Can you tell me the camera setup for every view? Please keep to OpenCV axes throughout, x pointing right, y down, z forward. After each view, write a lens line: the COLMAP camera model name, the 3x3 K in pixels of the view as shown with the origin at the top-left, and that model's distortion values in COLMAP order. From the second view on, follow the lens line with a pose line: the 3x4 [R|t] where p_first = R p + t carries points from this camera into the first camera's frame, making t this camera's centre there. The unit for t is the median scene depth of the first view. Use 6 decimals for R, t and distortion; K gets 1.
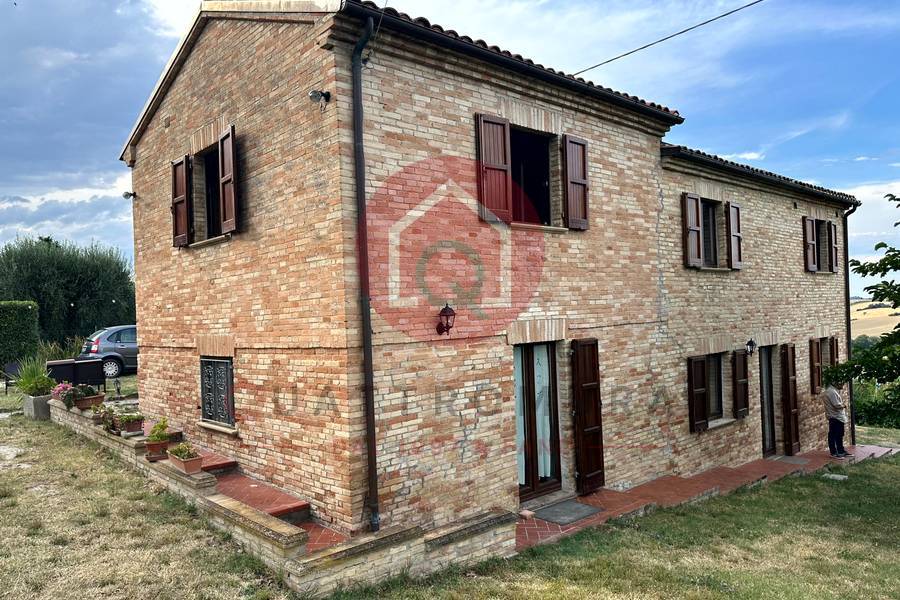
lens RADIAL K [[633.7, 0, 453.1], [0, 633.7, 299.7], [0, 0, 1]] dist [0.083894, -0.095251]
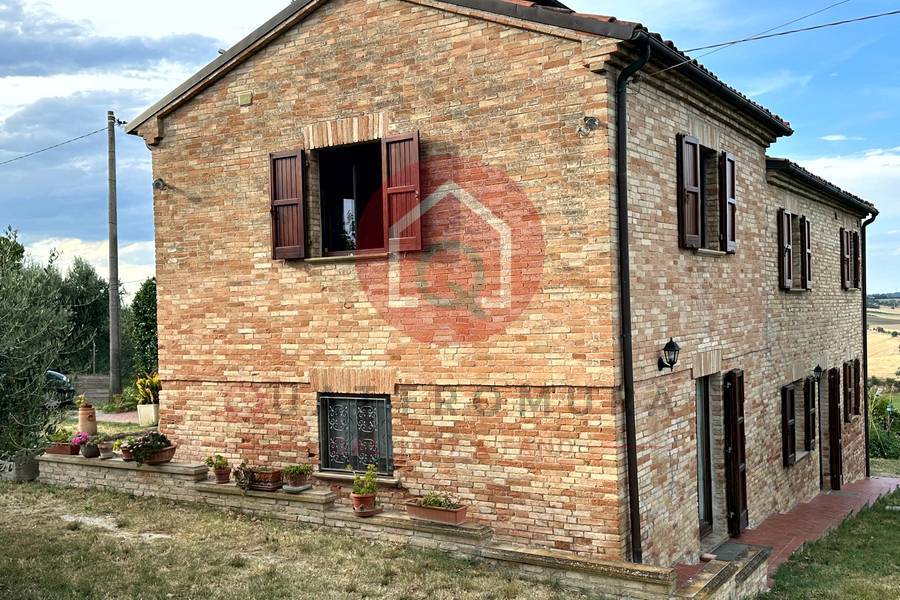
lens RADIAL K [[896.8, 0, 449.0], [0, 896.8, 304.7], [0, 0, 1]] dist [0.103824, 0.000000]
pose [[0.964707, 0.011929, 0.263055, -0.625427], [-0.014921, 0.999845, 0.009378, -0.046700], [-0.262903, -0.012972, 0.964735, -0.198242]]
